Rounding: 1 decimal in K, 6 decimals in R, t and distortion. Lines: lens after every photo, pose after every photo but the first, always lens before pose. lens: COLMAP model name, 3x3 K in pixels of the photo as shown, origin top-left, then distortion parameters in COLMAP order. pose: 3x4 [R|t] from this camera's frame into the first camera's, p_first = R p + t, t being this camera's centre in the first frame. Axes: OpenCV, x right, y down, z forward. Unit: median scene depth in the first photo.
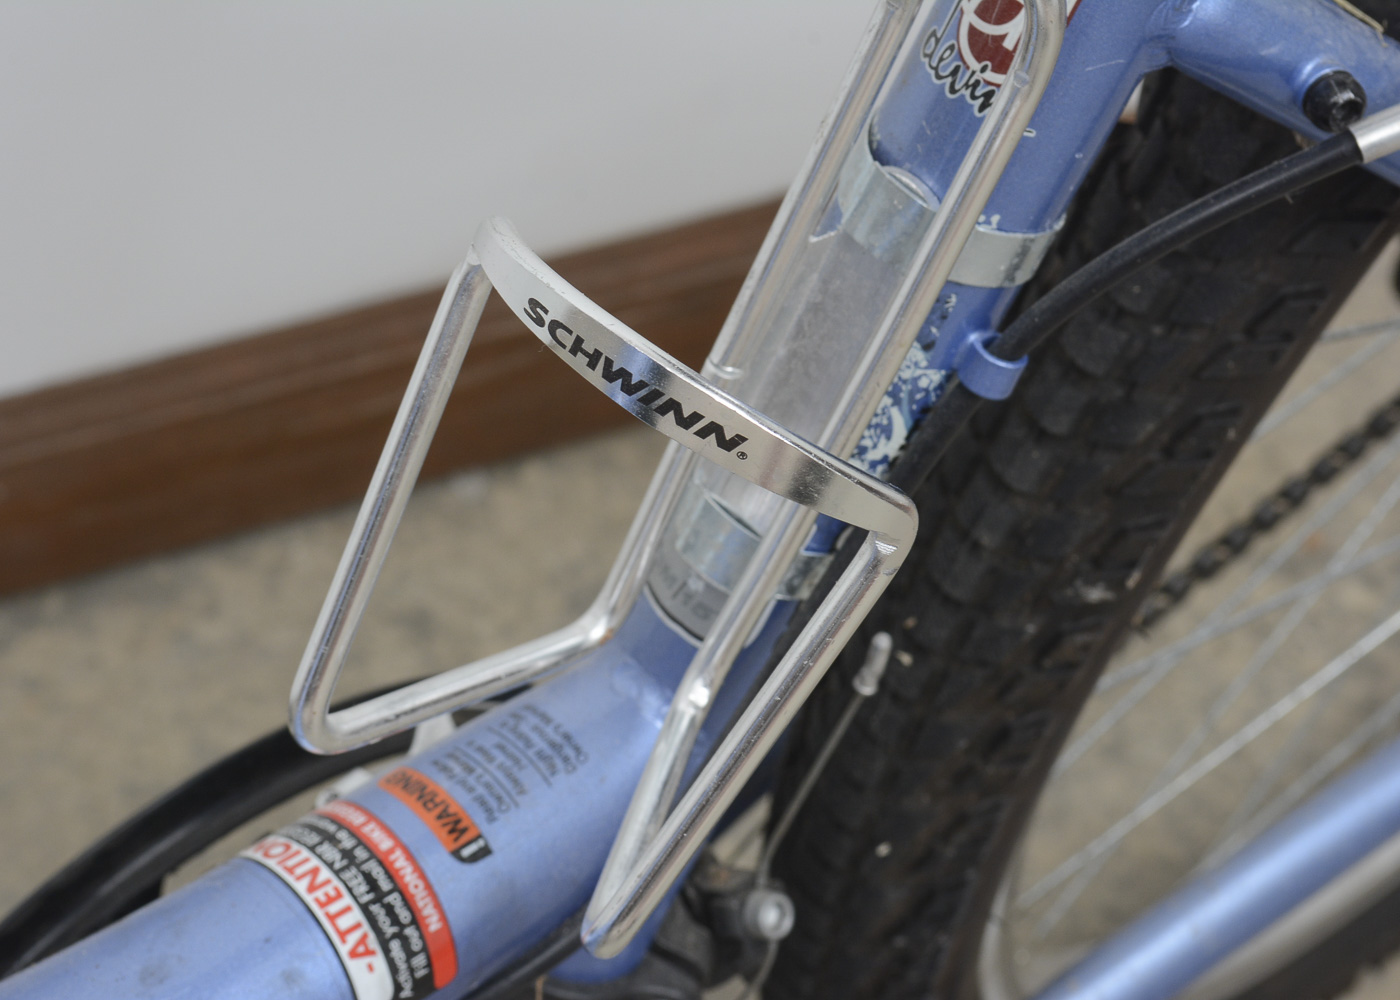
lens RADIAL K [[3464.6, 0, 699.6], [0, 3464.6, 499.6], [0, 0, 1]] dist [0.131399, 0.000000]
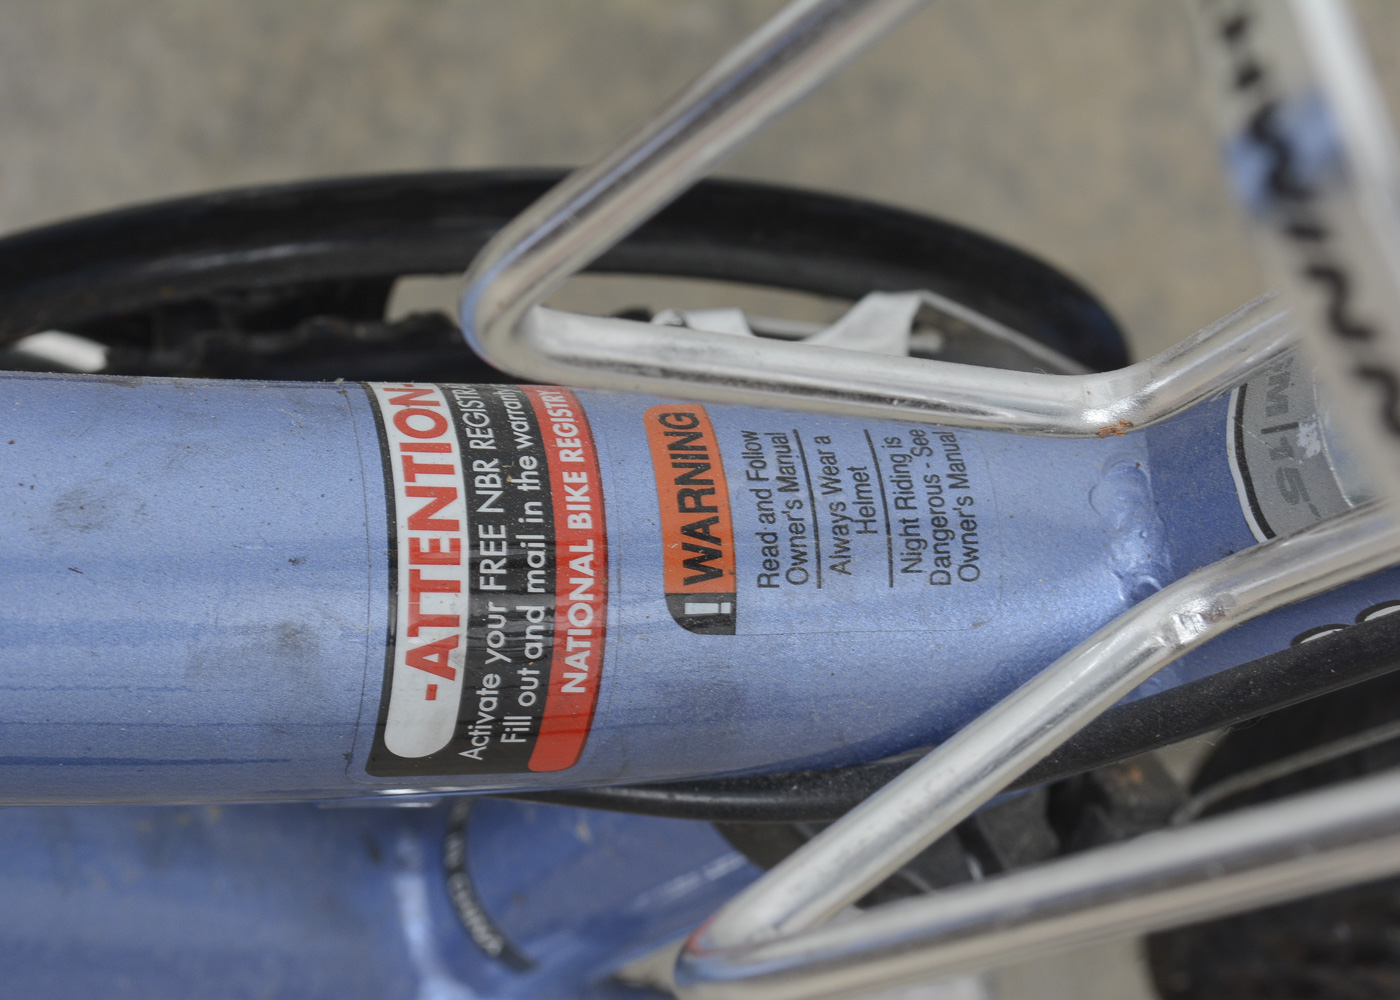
lens RADIAL K [[3464.6, 0, 701.3], [0, 3464.6, 501.7], [0, 0, 1]] dist [0.131399, 0.000000]
pose [[0.812593, 0.565996, -0.139074, 0.002948], [-0.521761, 0.812769, 0.259175, -0.060605], [0.259727, -0.138040, 0.955765, 0.460595]]
